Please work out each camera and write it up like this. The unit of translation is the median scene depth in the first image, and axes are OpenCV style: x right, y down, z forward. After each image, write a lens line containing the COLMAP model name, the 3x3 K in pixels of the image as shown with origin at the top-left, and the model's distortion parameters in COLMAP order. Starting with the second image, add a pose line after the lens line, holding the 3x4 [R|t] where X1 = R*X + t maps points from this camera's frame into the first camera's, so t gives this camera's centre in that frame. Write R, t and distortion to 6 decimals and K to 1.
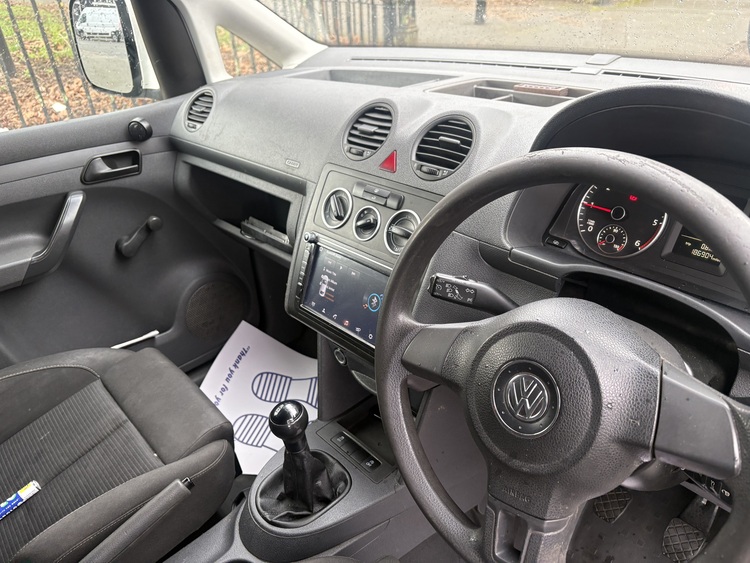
lens RADIAL K [[584.5, 0, 378.4], [0, 584.5, 280.3], [0, 0, 1]] dist [0.014008, -0.003641]
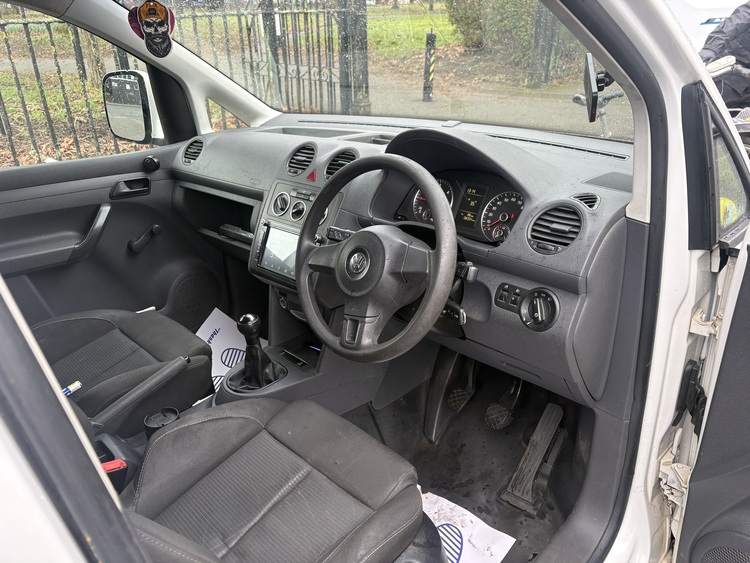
lens RADIAL K [[584.5, 0, 378.4], [0, 584.5, 280.3], [0, 0, 1]] dist [0.014008, -0.003641]
pose [[0.998208, 0.007666, 0.059351, 0.082836], [-0.001001, 0.993761, -0.111527, 0.212309], [-0.059836, 0.111267, 0.991988, -0.495053]]
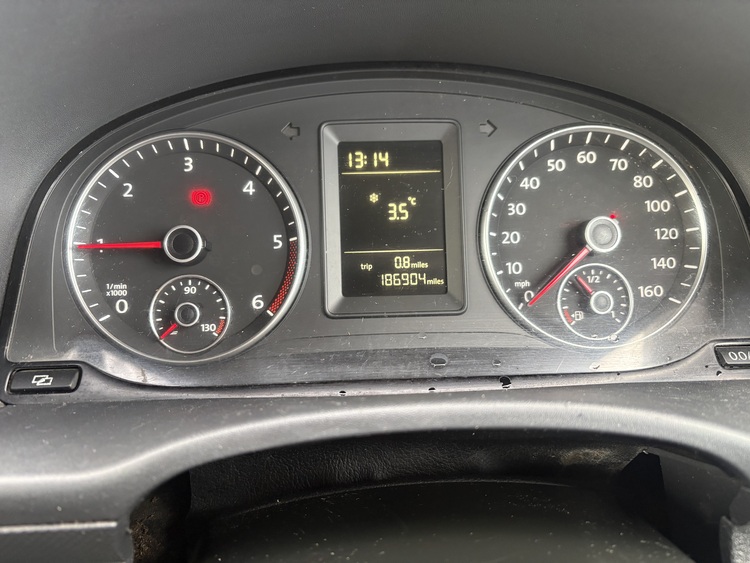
lens RADIAL K [[584.5, 0, 378.4], [0, 584.5, 280.3], [0, 0, 1]] dist [0.014008, -0.003641]
pose [[0.602840, -0.272115, 0.750024, 0.121183], [0.357921, 0.932380, 0.050592, -0.041593], [-0.713075, 0.237951, 0.659472, 0.413454]]
